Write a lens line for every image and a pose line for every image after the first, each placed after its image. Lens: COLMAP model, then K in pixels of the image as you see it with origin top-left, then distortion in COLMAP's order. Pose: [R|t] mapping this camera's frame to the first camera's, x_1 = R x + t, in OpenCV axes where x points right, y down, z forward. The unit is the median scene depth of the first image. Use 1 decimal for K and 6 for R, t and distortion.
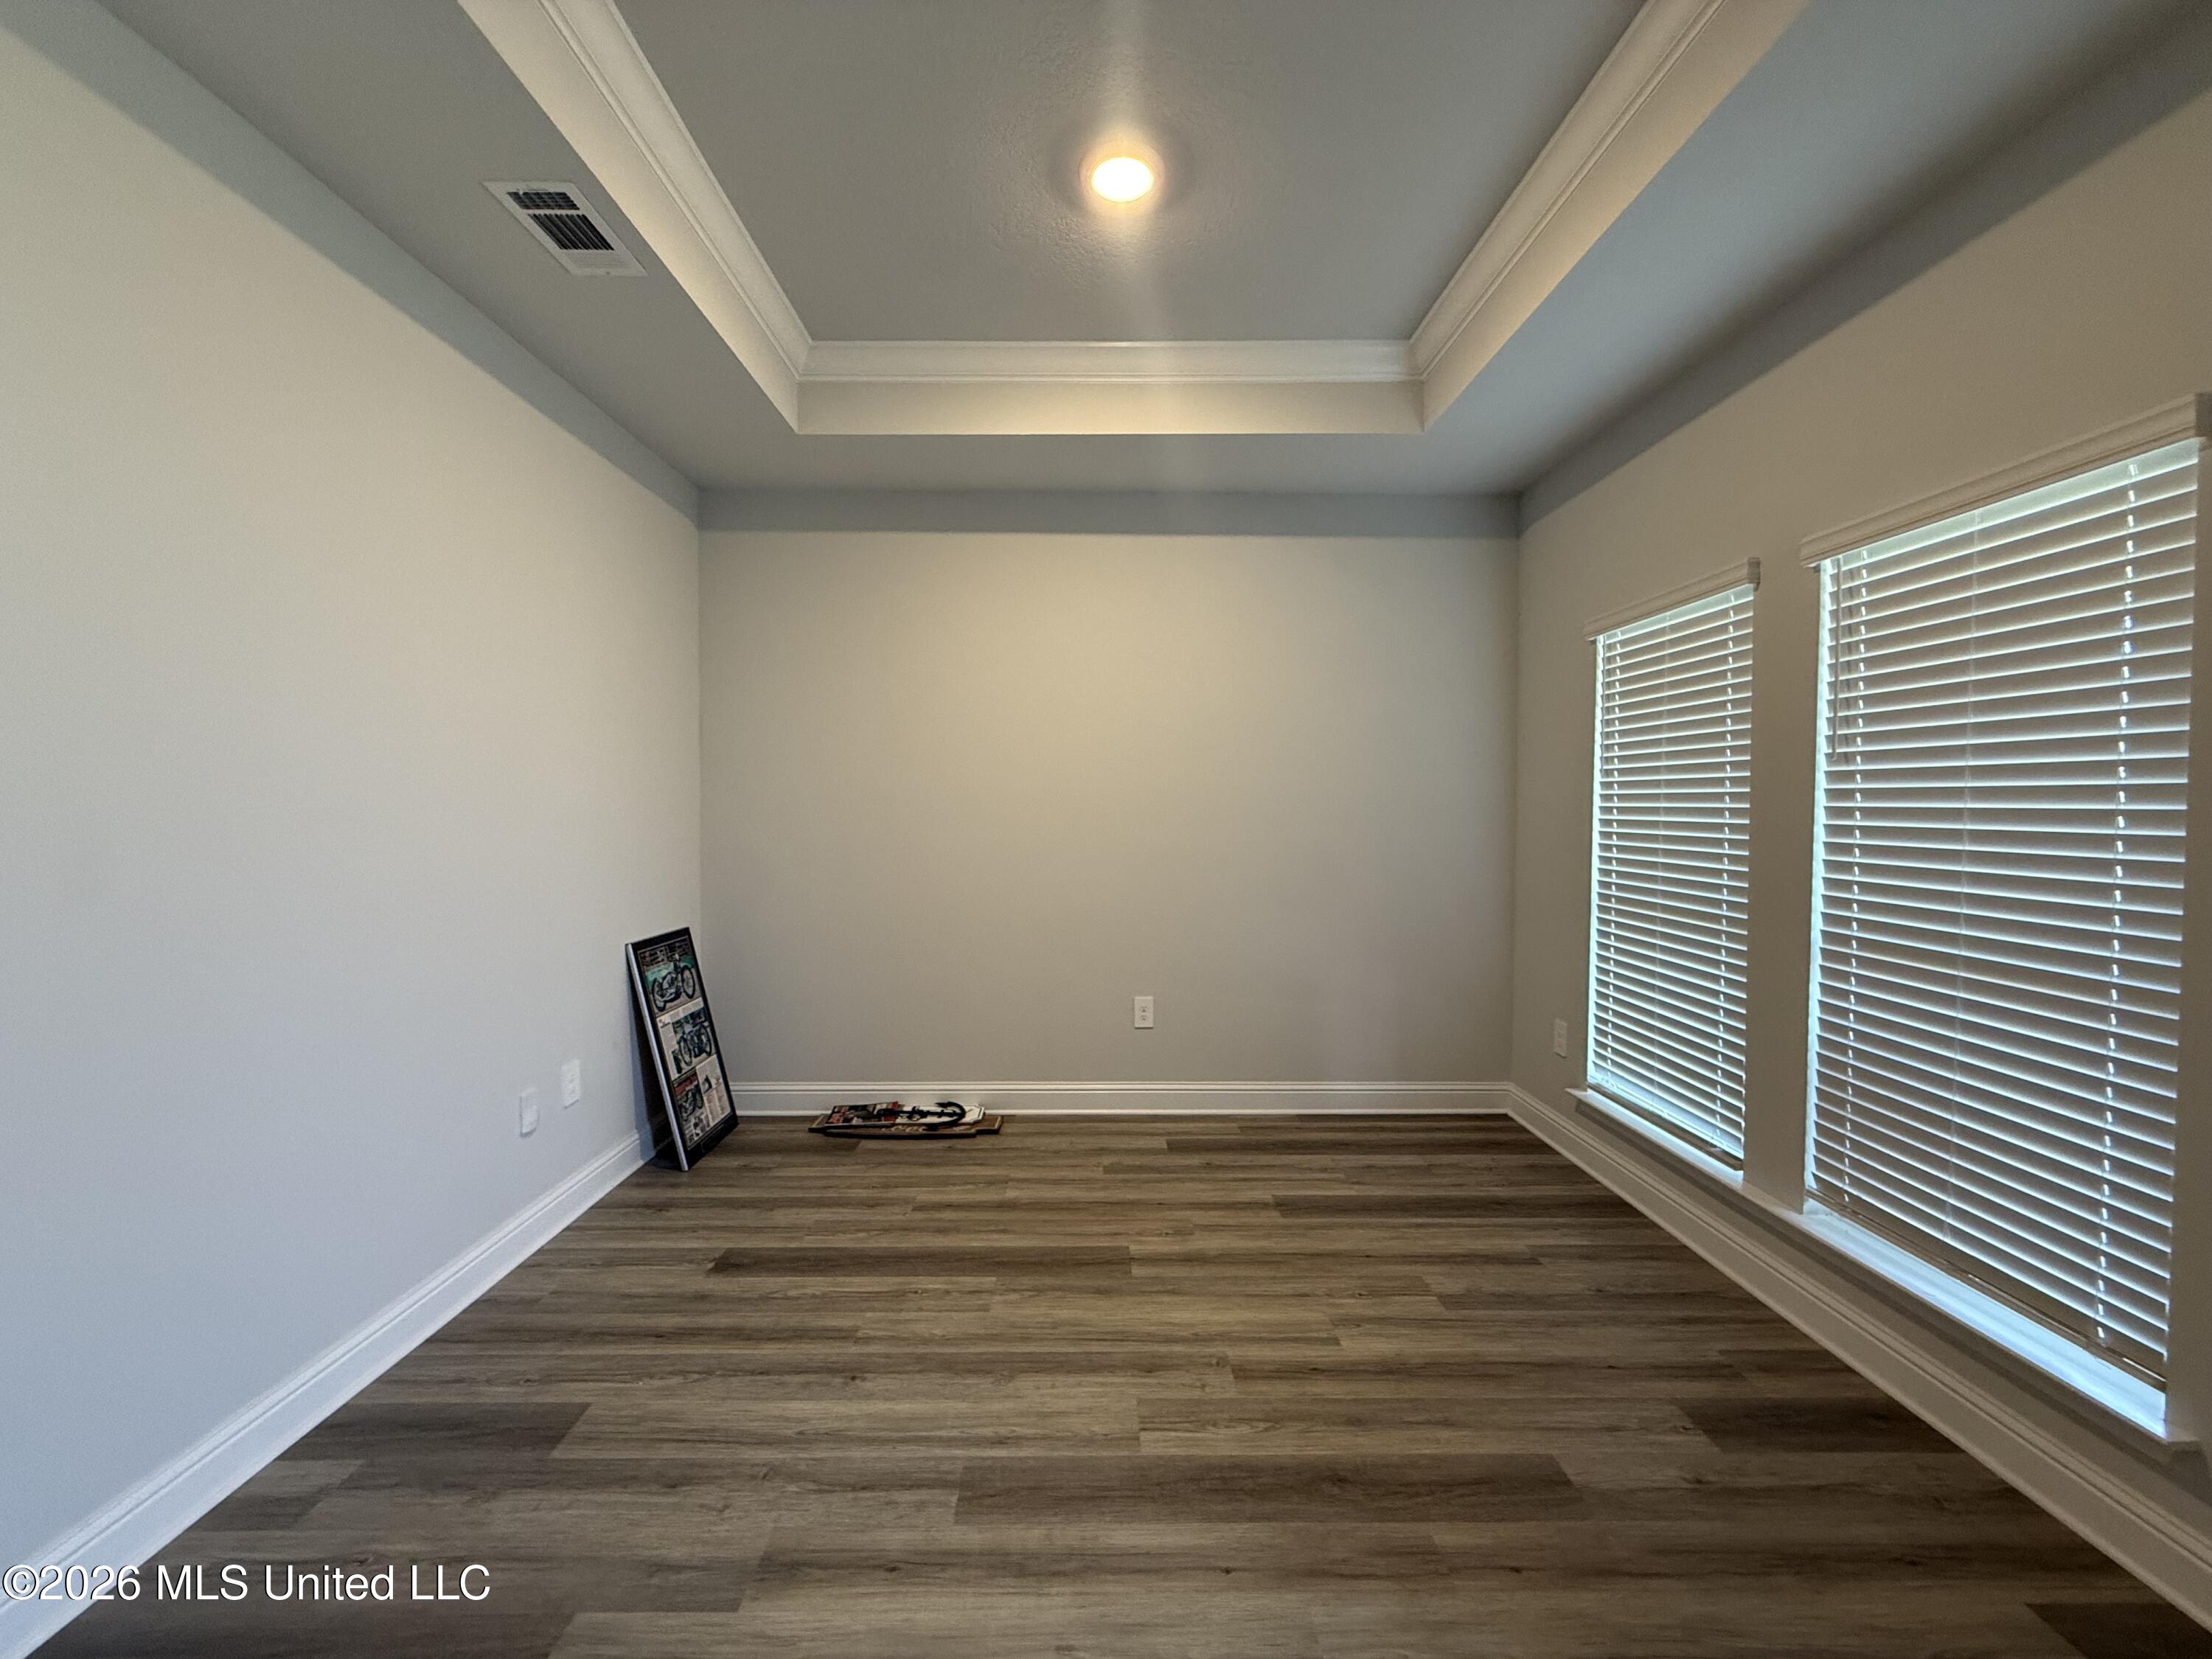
lens RADIAL K [[883.9, 0, 1105.1], [0, 883.9, 832.5], [0, 0, 1]] dist [-0.000127, 0.000109]
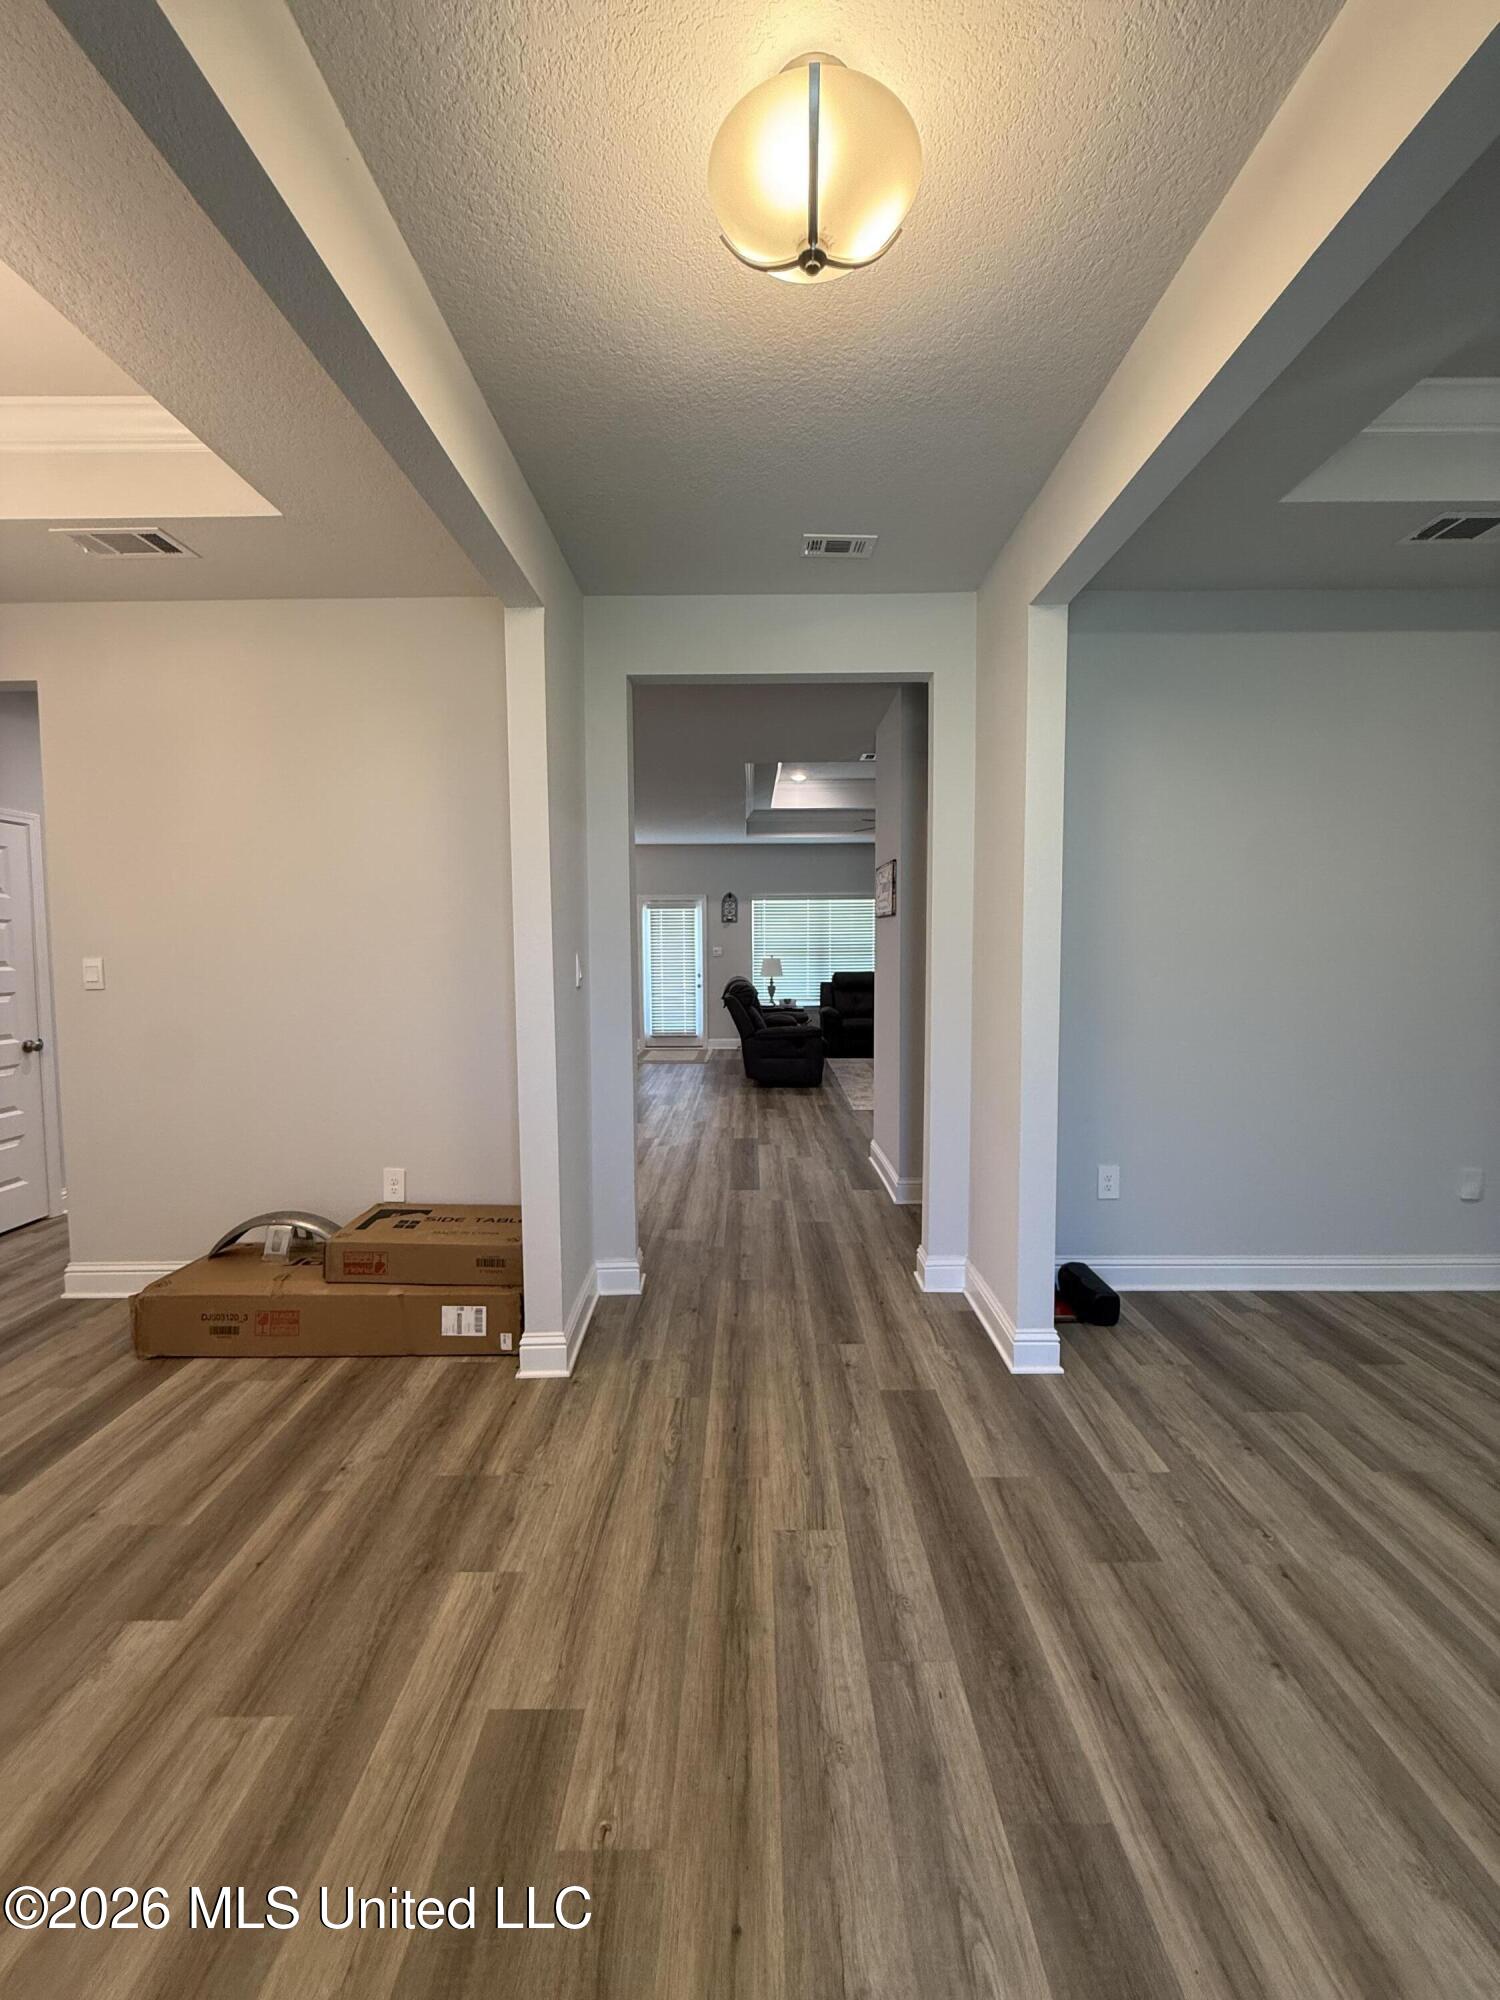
lens RADIAL K [[797.6, 0, 751.6], [0, 797.6, 992.7], [0, 0, 1]] dist [0.000575, 0.000025]
pose [[-0.009783, 0.060680, -0.998109, 0.740894], [-0.025017, 0.997830, 0.060908, -0.015010], [0.999639, 0.025566, -0.008243, -0.082849]]
